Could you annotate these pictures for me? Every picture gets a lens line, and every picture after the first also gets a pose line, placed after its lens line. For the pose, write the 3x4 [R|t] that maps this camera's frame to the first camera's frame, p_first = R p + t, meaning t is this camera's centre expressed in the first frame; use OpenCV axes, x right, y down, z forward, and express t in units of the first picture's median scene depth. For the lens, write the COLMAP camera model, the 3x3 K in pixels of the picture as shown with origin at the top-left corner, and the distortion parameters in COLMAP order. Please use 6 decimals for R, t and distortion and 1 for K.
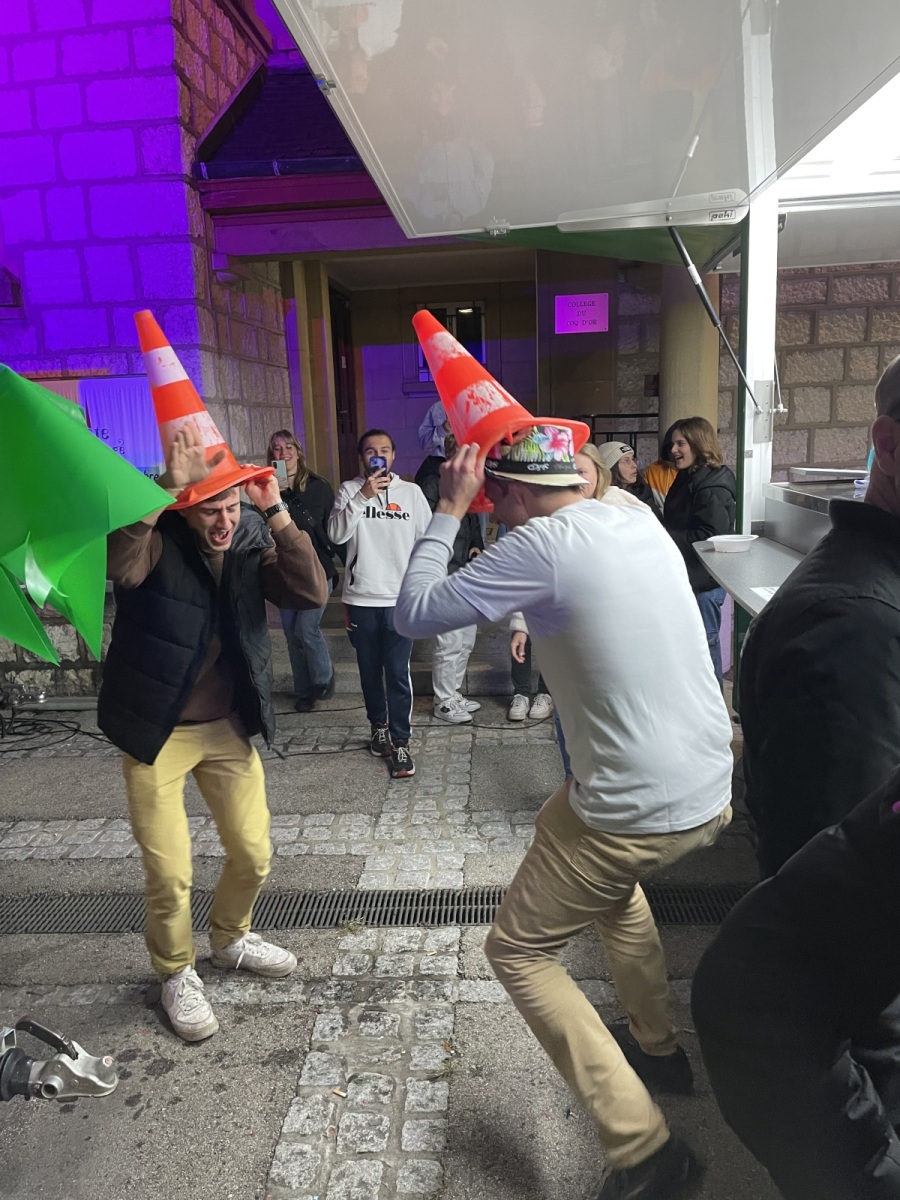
lens RADIAL K [[898.2, 0, 425.1], [0, 898.2, 602.9], [0, 0, 1]] dist [0.077845, -0.104769]
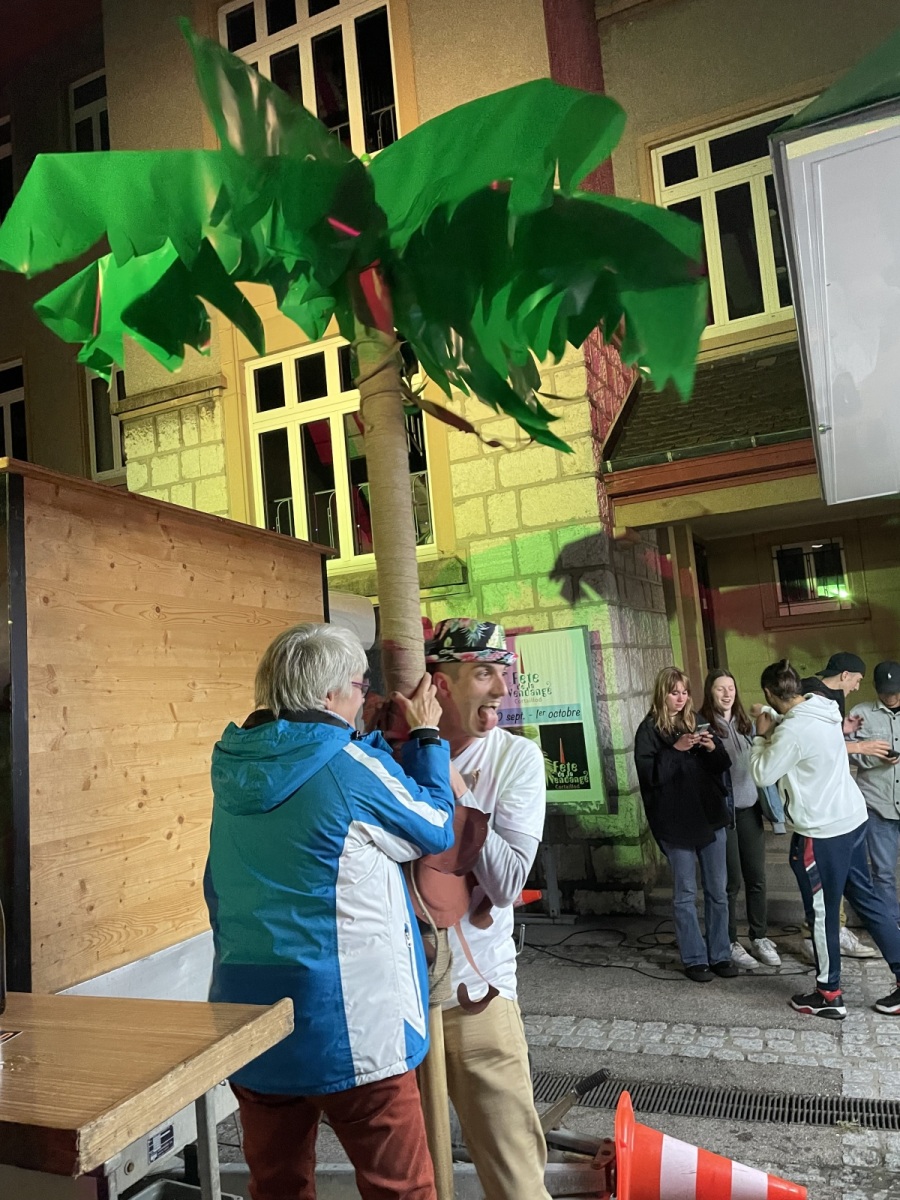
lens RADIAL K [[882.4, 0, 450.0], [0, 882.4, 600.0], [0, 0, 1]] dist [0.072156, -0.095655]
pose [[0.941801, -0.075482, -0.327586, -0.067186], [-0.014233, 0.964639, -0.263190, 0.022991], [0.335868, 0.252535, 0.907424, -0.128527]]
